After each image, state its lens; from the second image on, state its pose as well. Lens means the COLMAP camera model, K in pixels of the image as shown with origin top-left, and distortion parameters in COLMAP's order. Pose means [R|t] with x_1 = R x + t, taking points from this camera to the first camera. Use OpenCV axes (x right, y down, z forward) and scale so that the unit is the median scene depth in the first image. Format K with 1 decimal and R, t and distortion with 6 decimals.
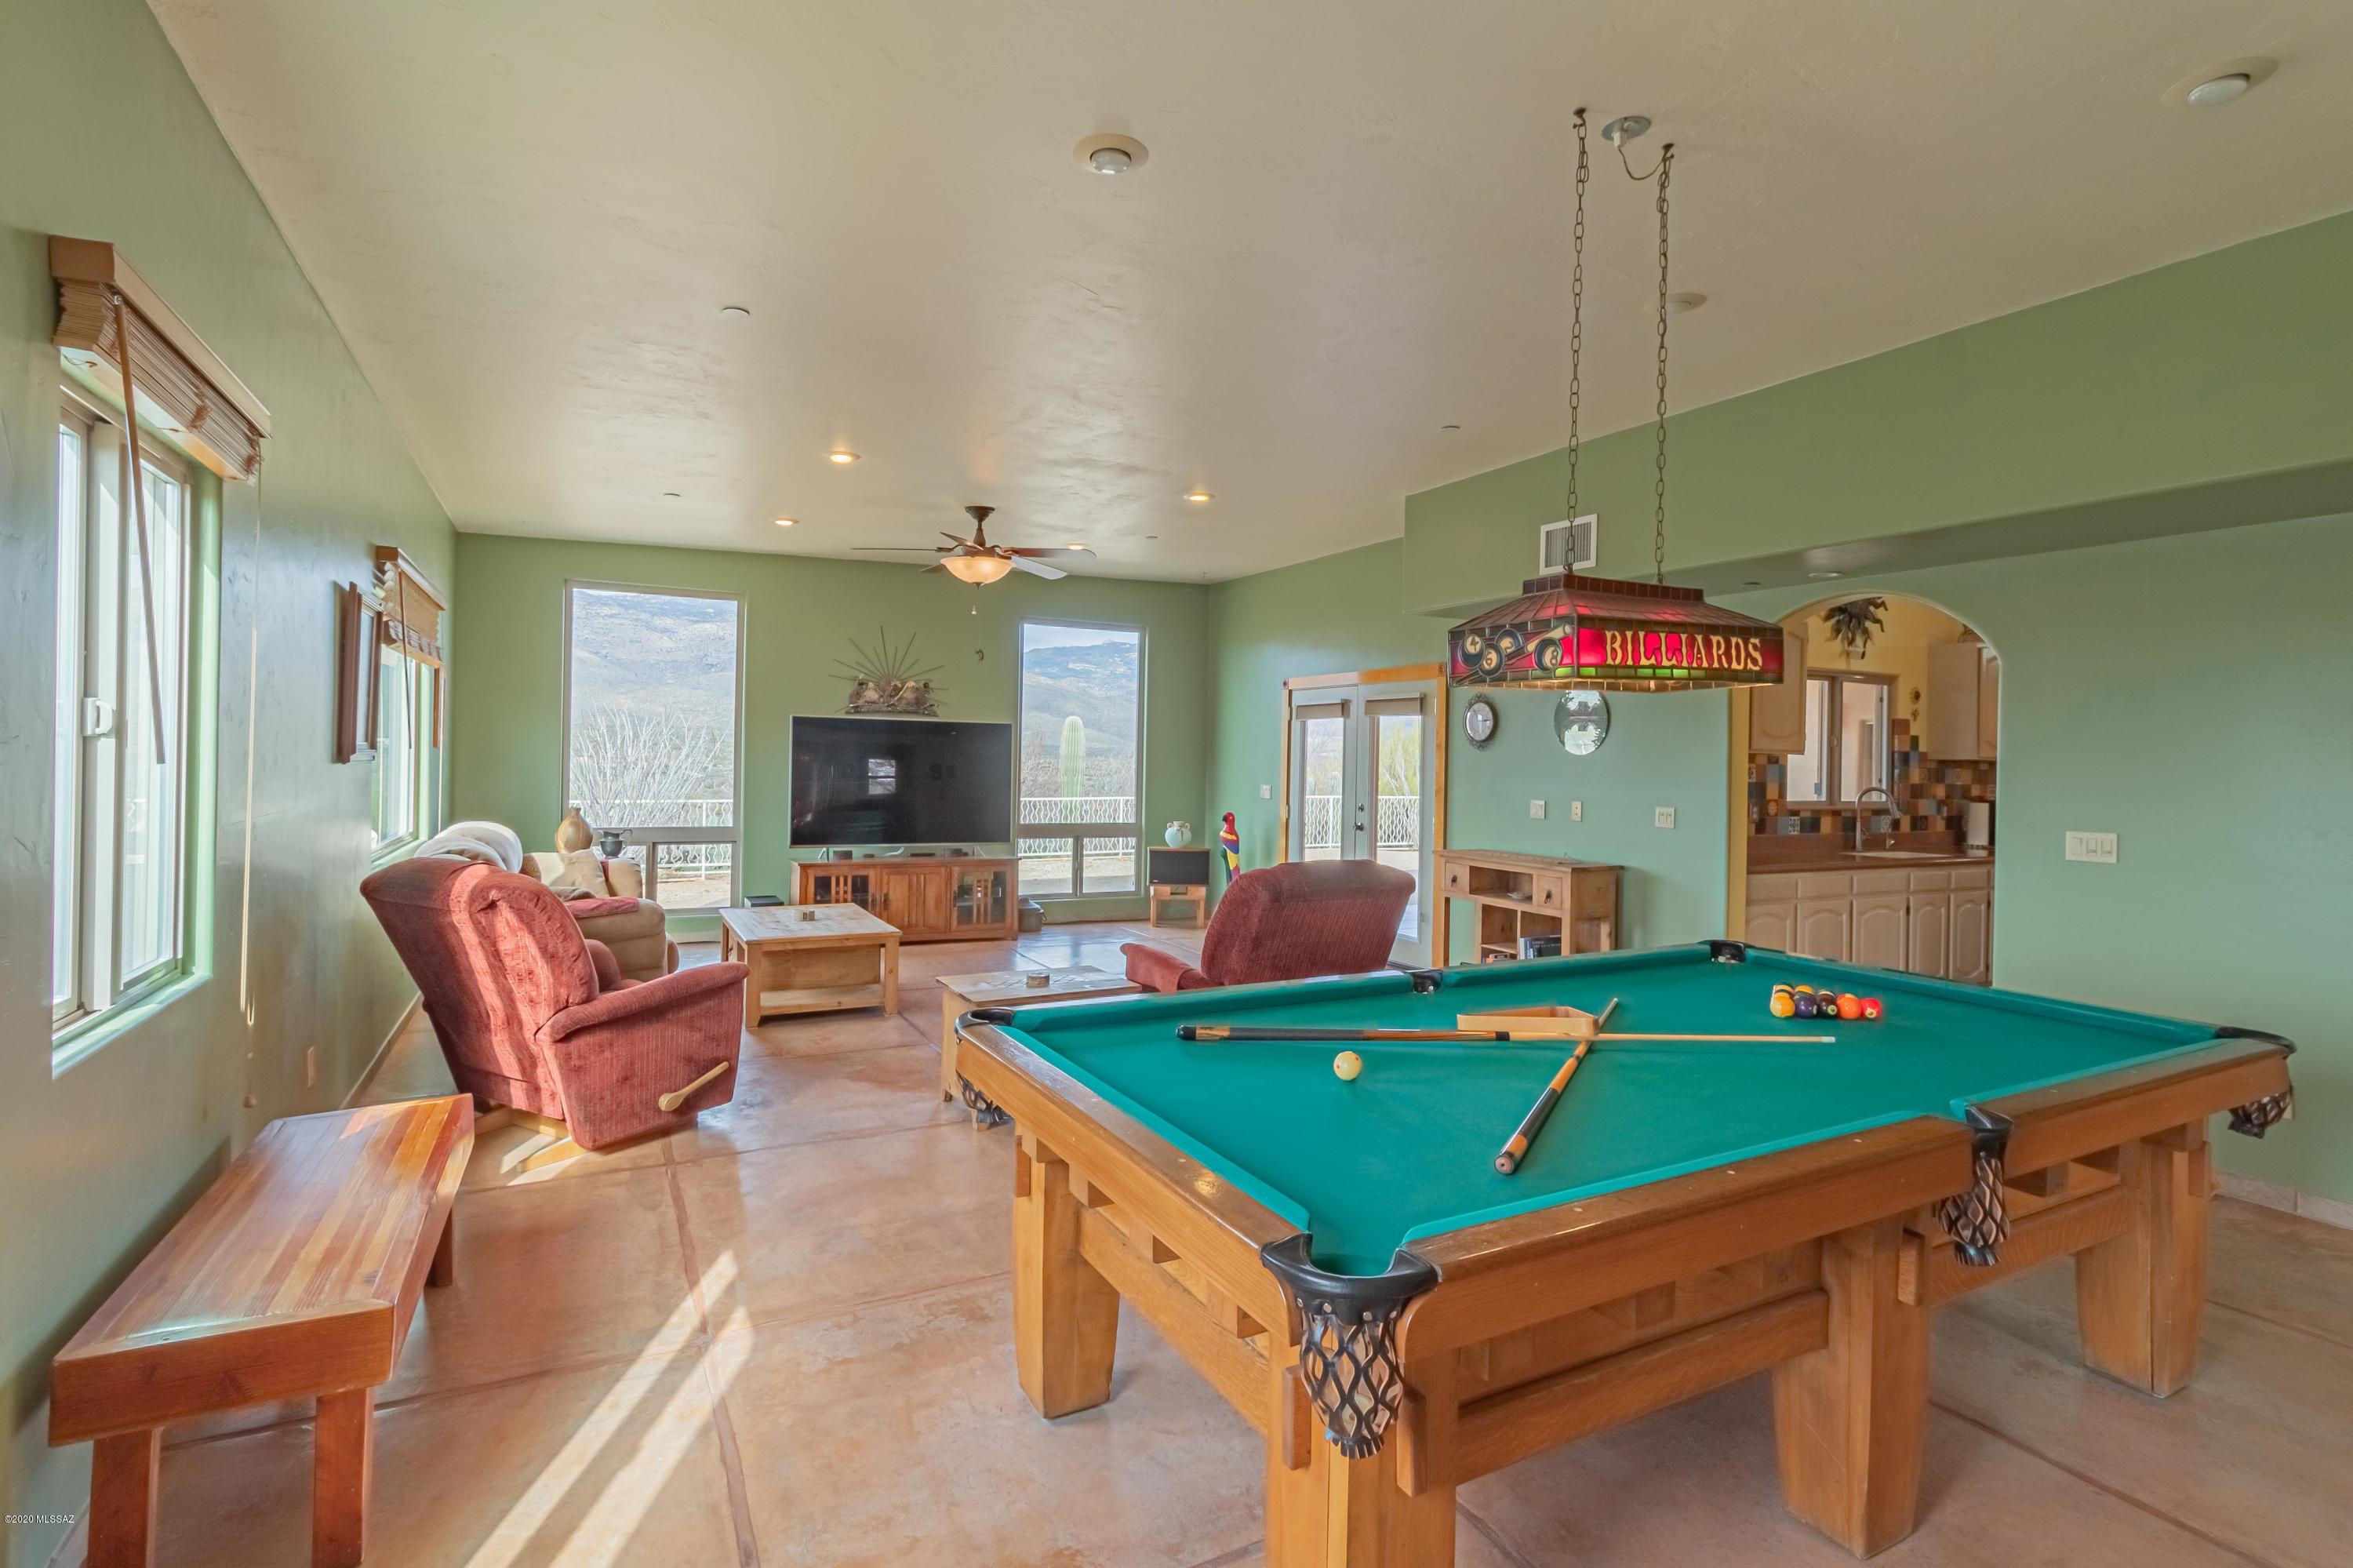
lens RADIAL K [[1109.2, 0, 1178.5], [0, 1109.2, 756.5], [0, 0, 1]] dist [0.026010, 0.000010]
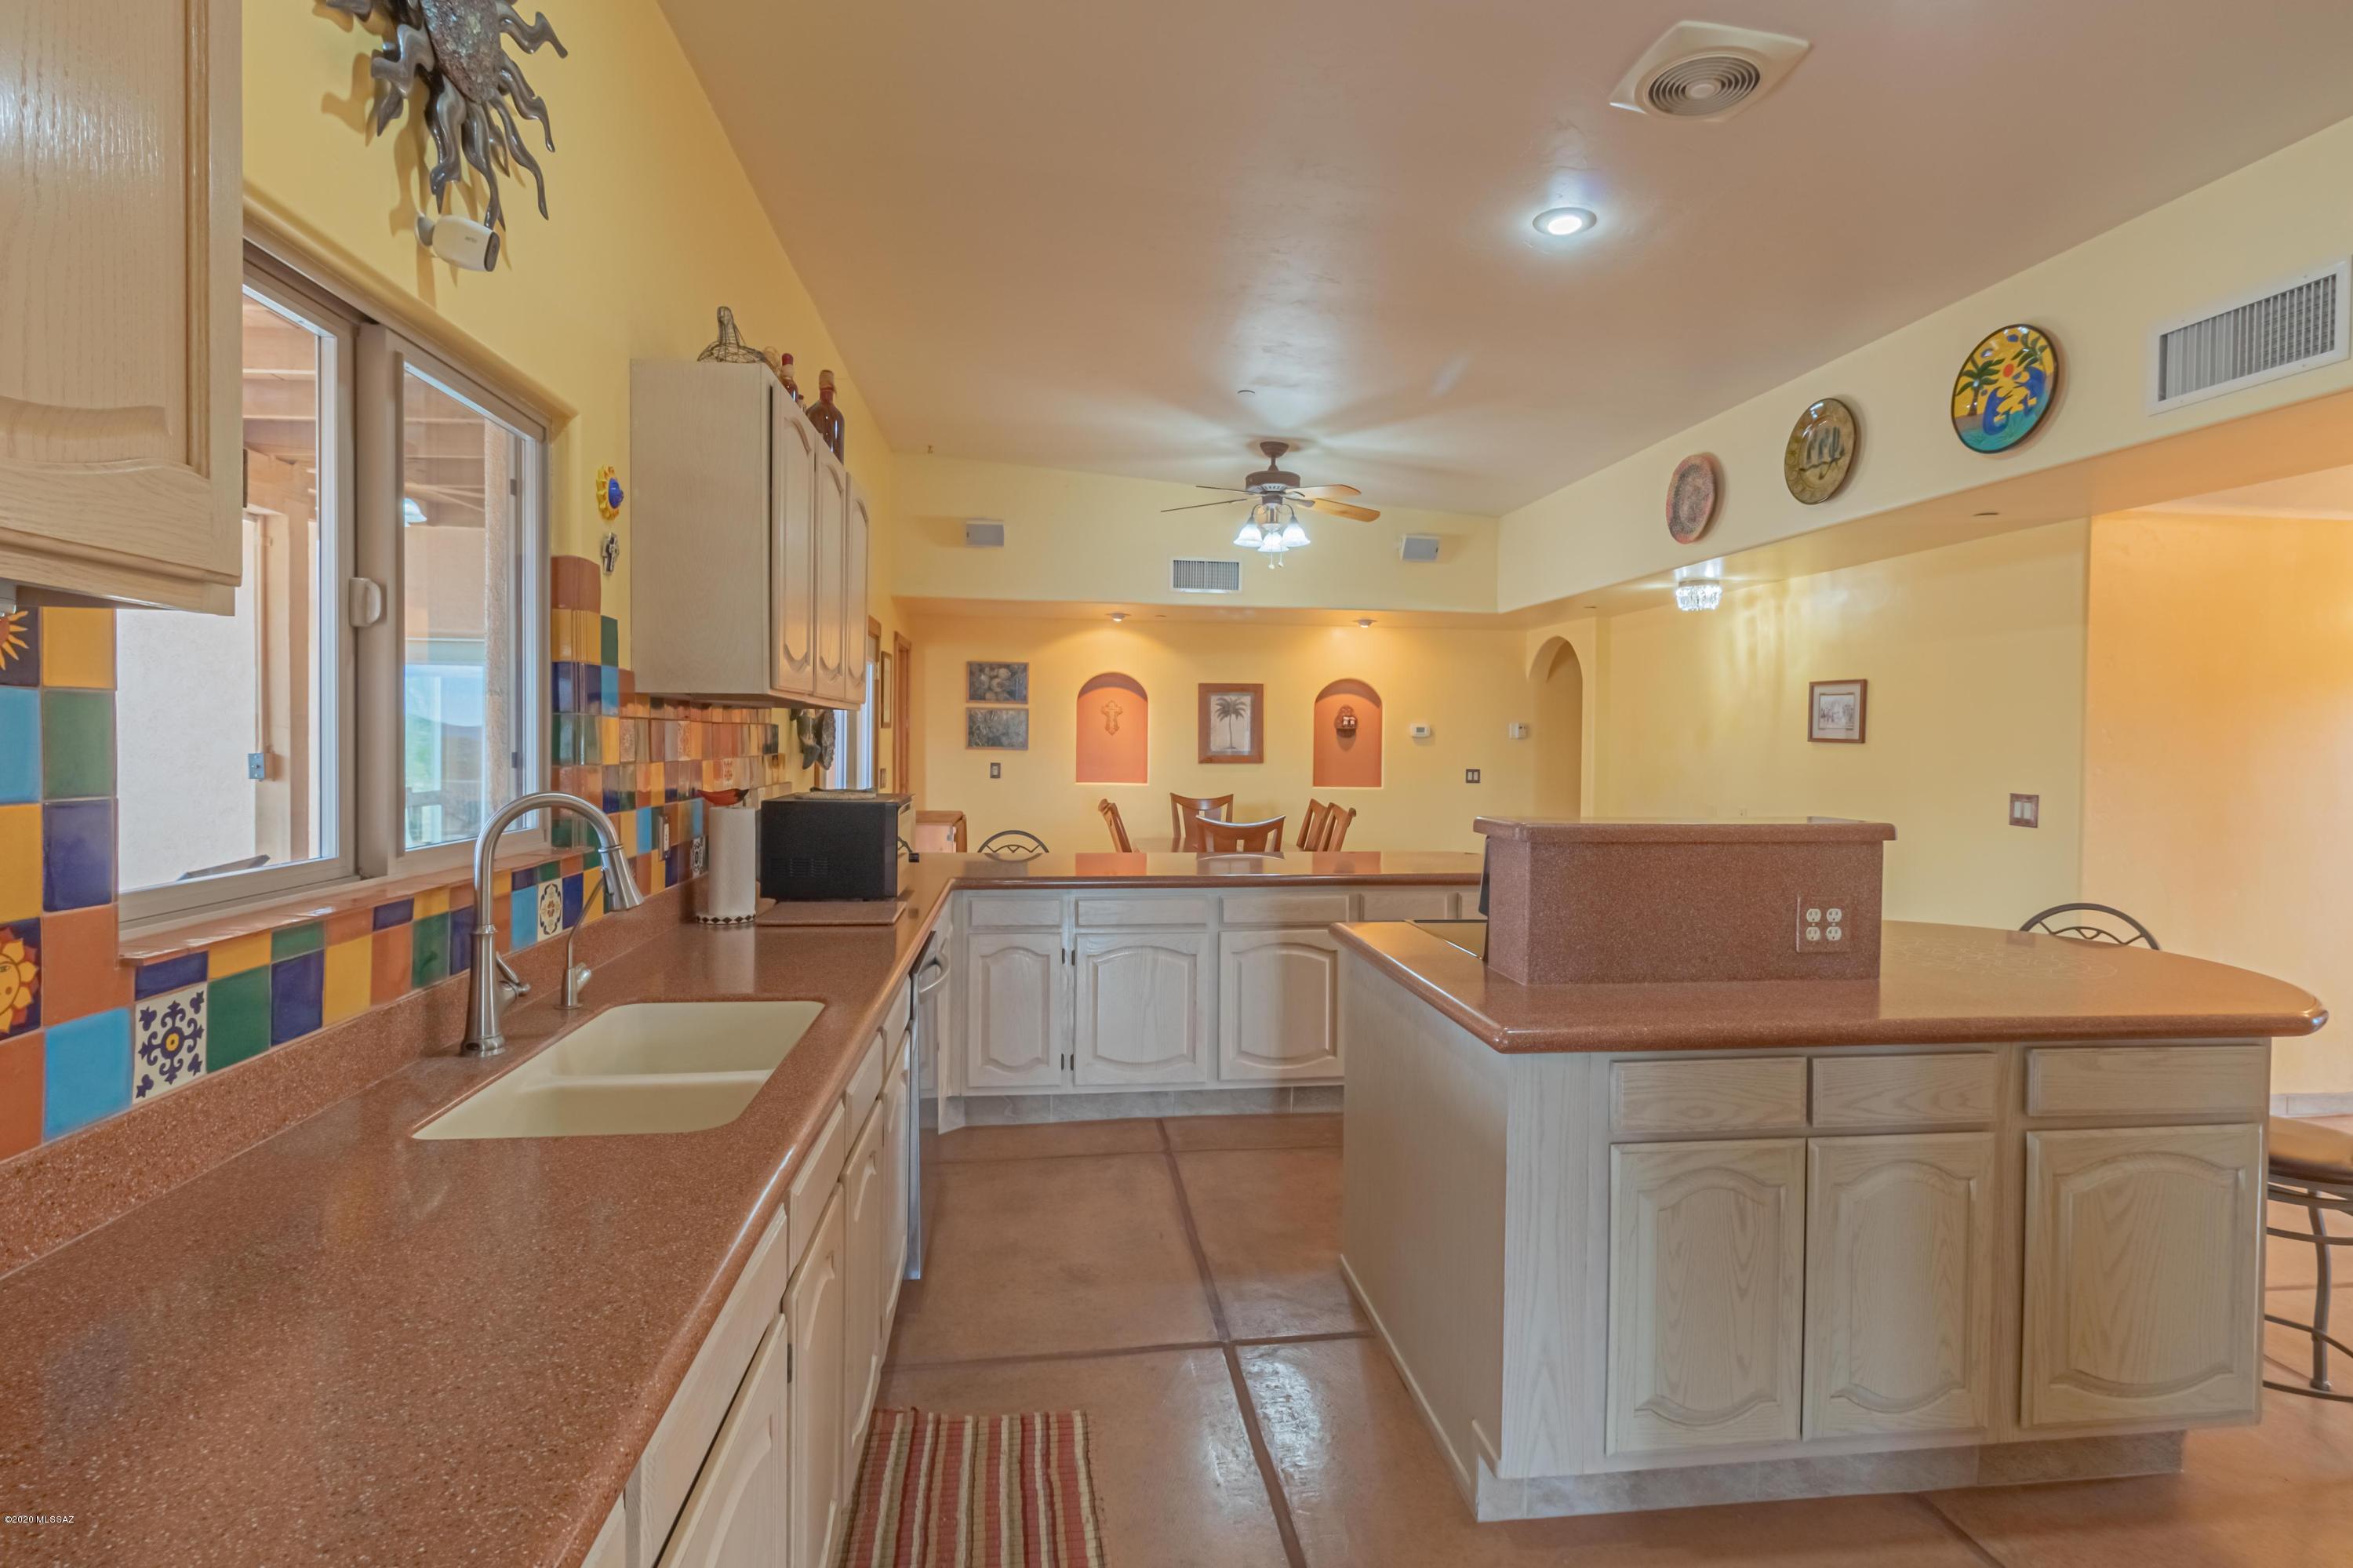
lens RADIAL K [[1109.2, 0, 1178.5], [0, 1109.2, 756.5], [0, 0, 1]] dist [0.026010, 0.000010]
pose [[0.342486, -0.028219, 0.939099, 0.408253], [-0.007248, 0.999440, 0.032675, 0.009860], [-0.939495, -0.017998, 0.342089, 0.735701]]
